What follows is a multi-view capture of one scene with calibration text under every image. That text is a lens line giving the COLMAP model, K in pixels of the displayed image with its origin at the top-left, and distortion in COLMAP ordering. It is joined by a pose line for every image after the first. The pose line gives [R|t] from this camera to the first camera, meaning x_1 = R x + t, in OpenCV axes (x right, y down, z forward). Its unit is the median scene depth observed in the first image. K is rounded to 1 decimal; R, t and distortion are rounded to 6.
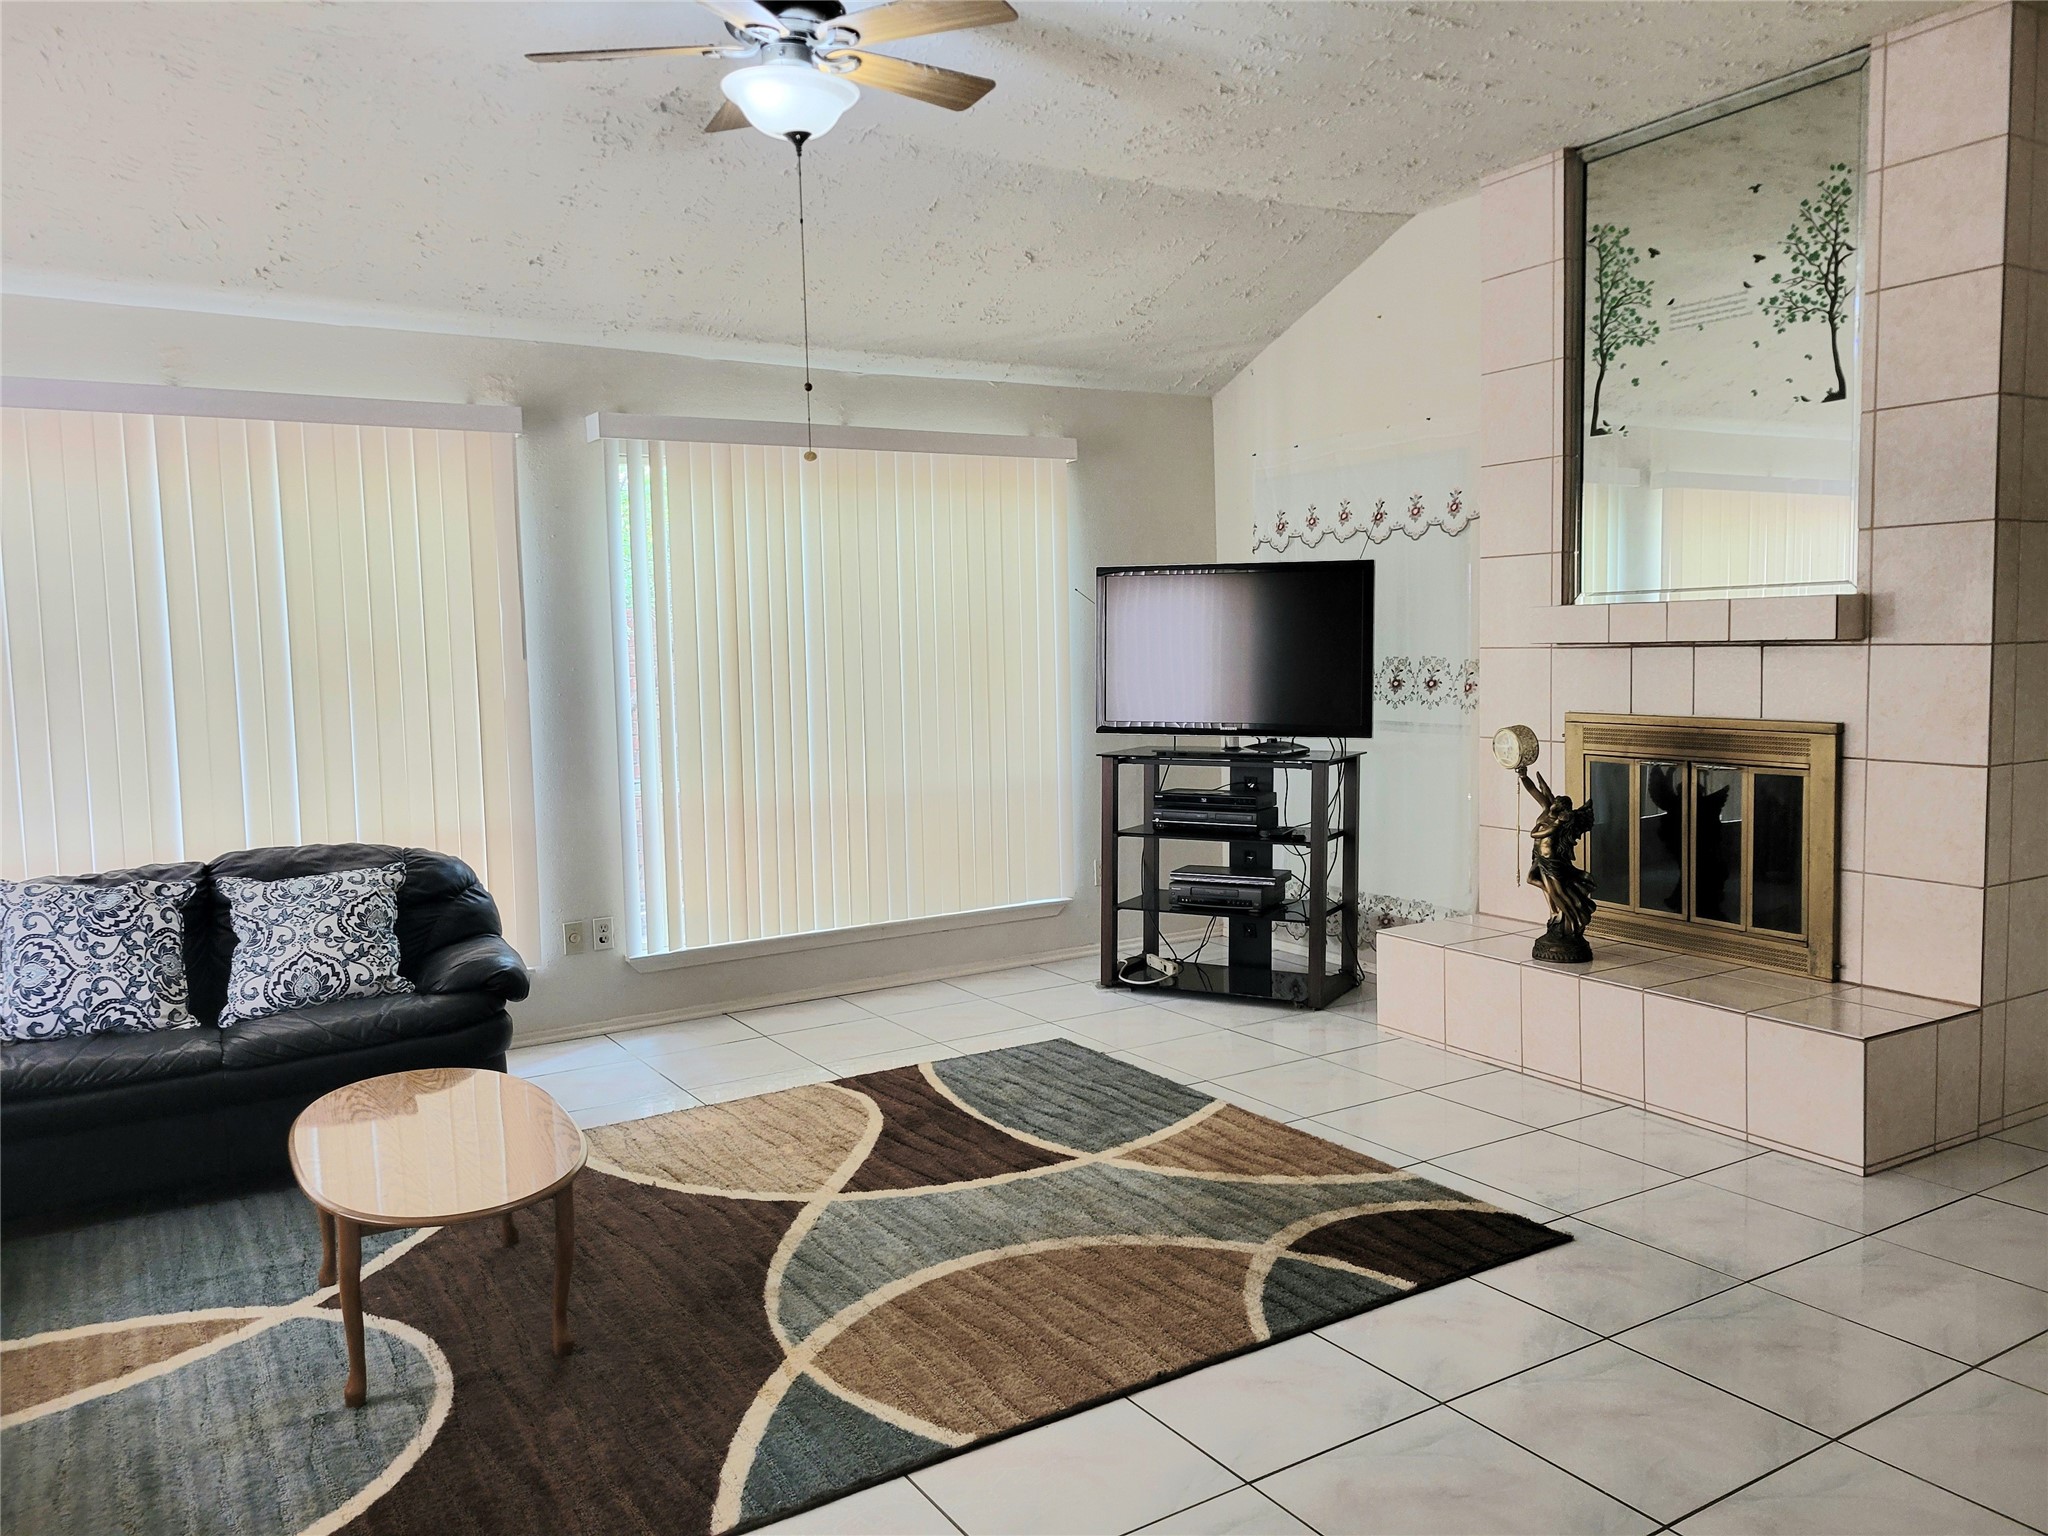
lens RADIAL K [[1525.3, 0, 1034.9], [0, 1525.3, 754.8], [0, 0, 1]] dist [0.038044, -0.010852]
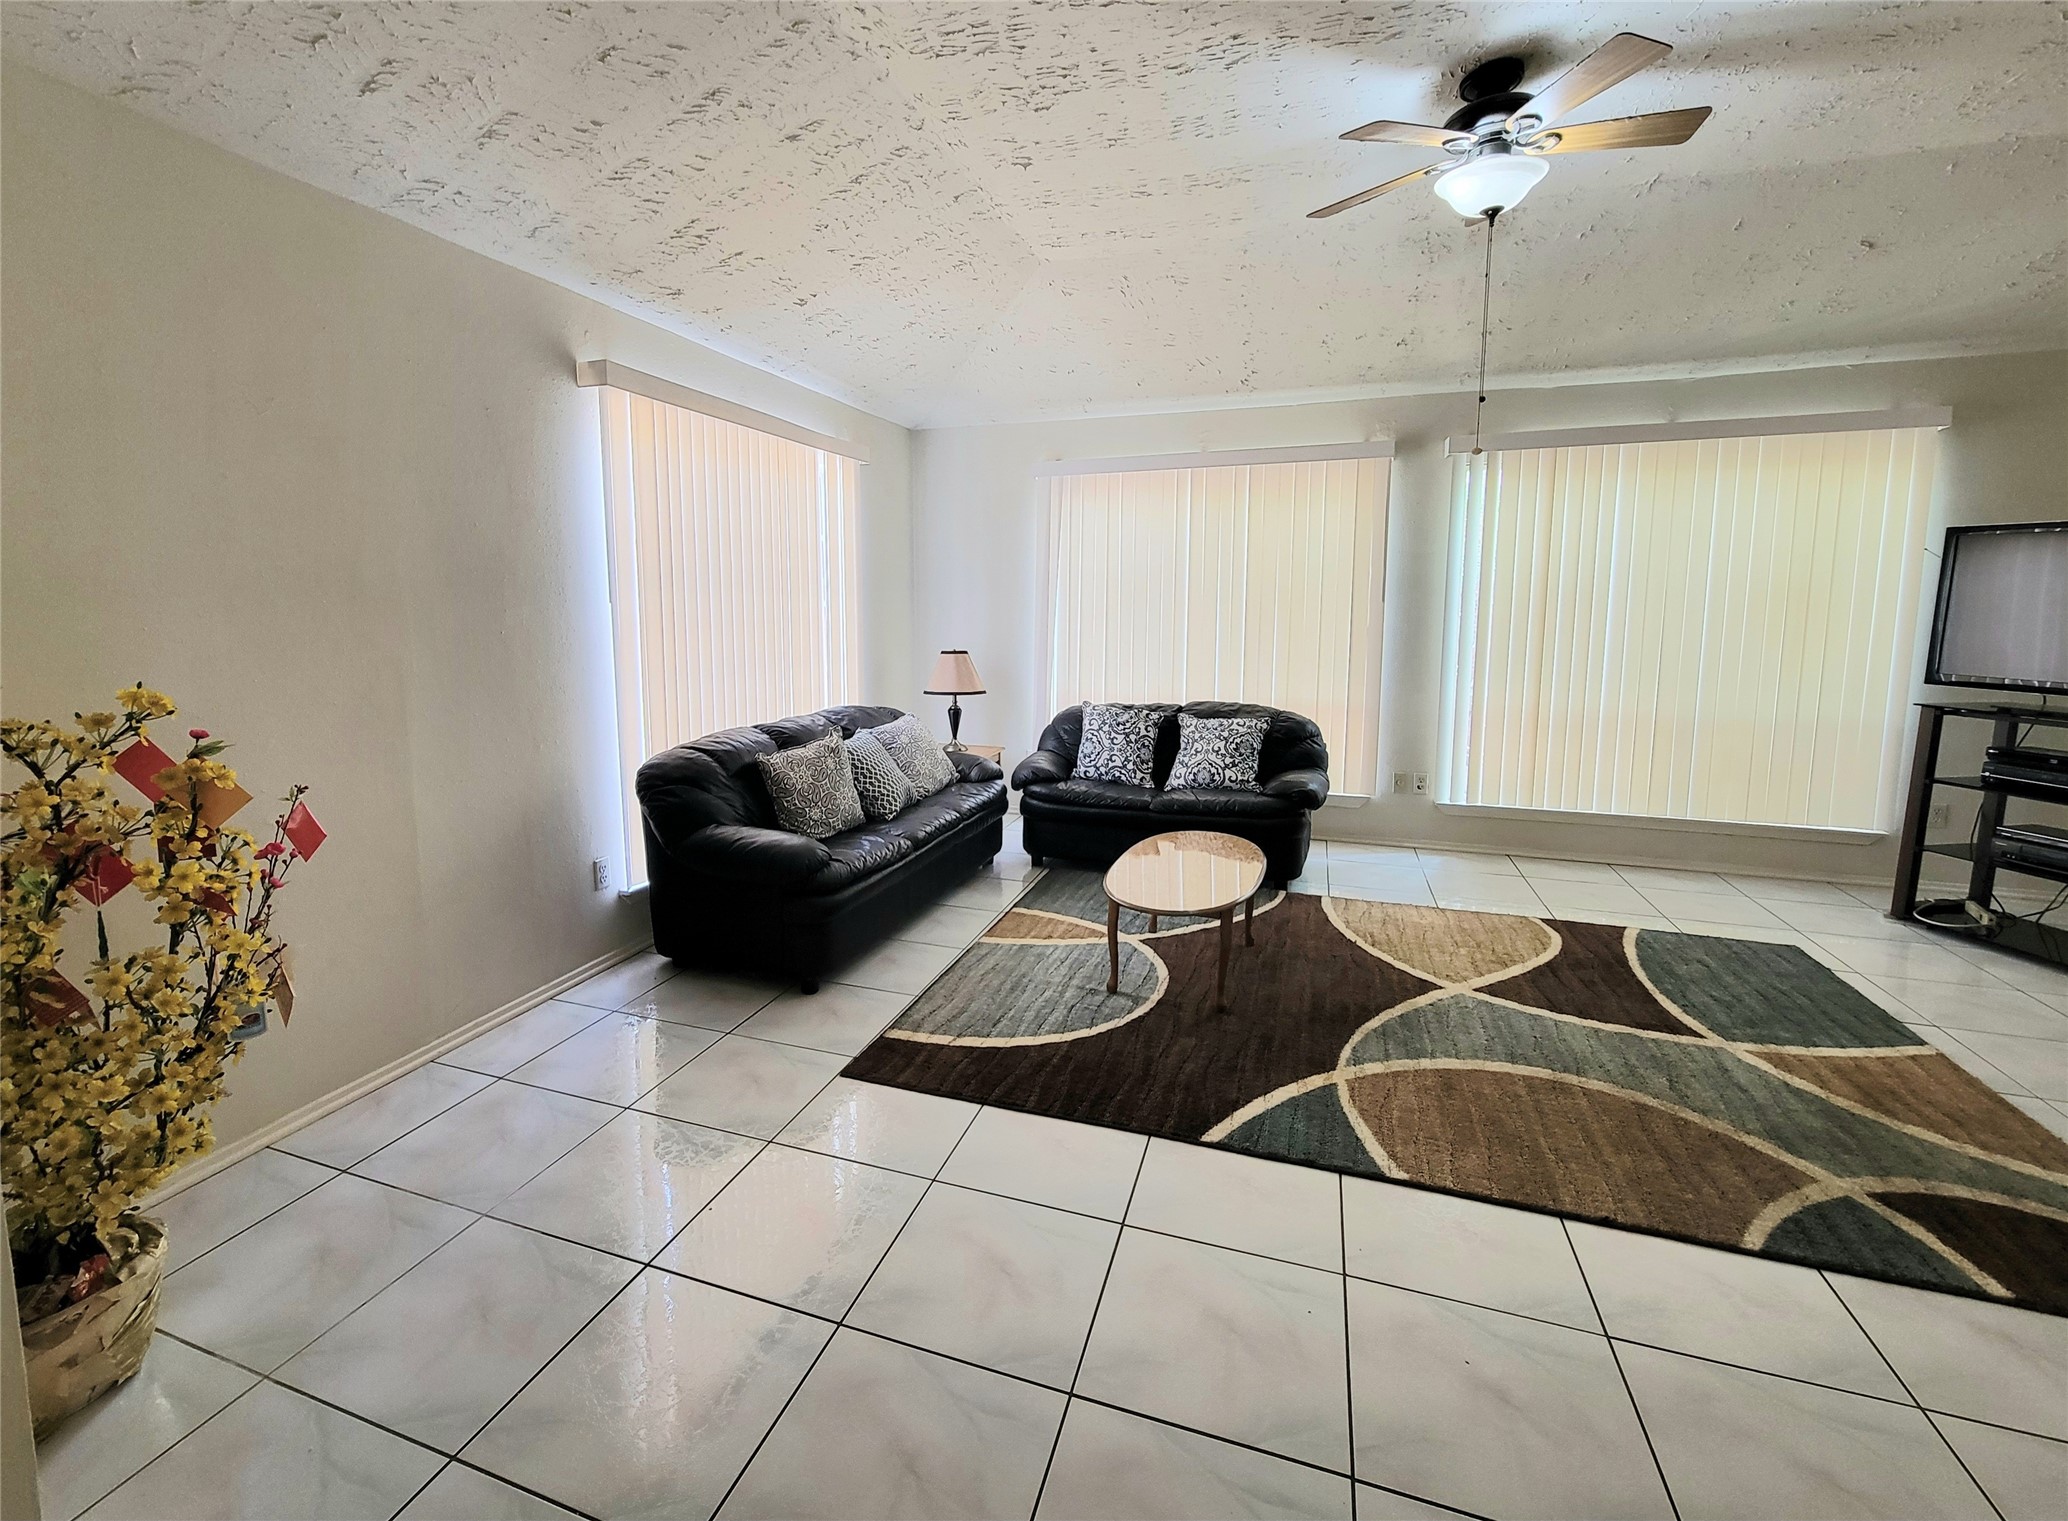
lens RADIAL K [[896.1, 0, 979.4], [0, 896.1, 706.3], [0, 0, 1]] dist [0.000783, -0.001906]
pose [[0.606023, 0.114060, -0.787227, 0.186996], [-0.074009, 0.993458, 0.086967, -0.006391], [0.791997, 0.005558, 0.610500, 0.130842]]
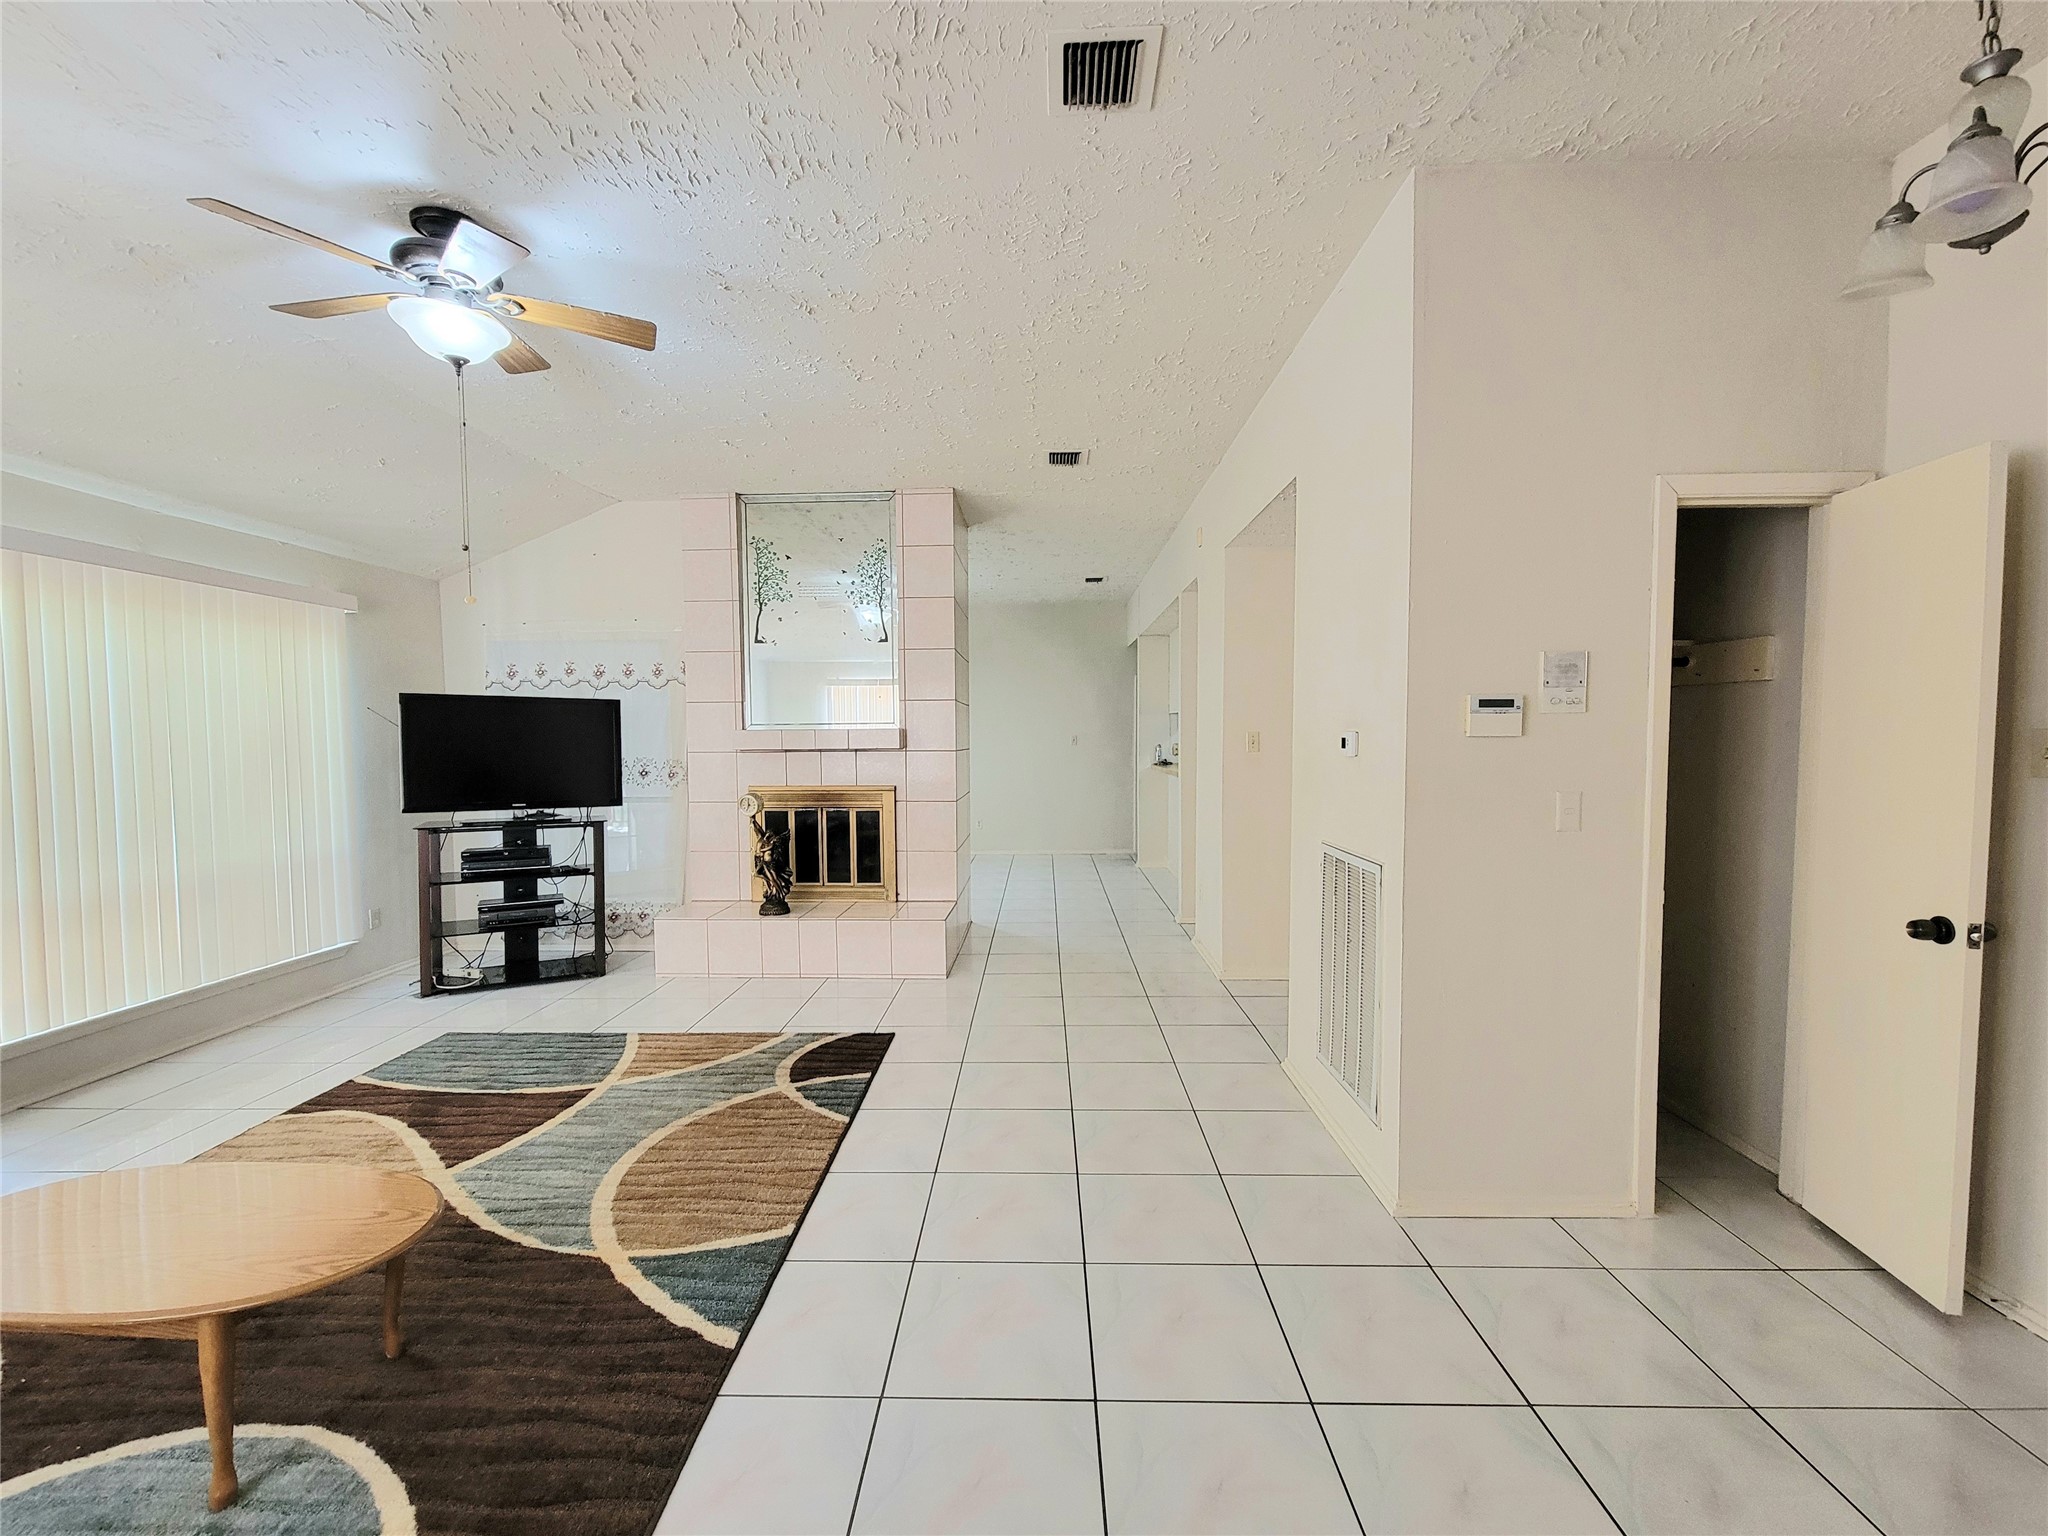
lens RADIAL K [[835.1, 0, 1027.2], [0, 835.1, 779.5], [0, 0, 1]] dist [-0.002437, -0.001138]
pose [[0.550492, -0.021923, 0.834553, -0.385706], [0.059606, 0.998136, -0.013098, -0.001934], [-0.832710, 0.056954, 0.550772, 0.167787]]
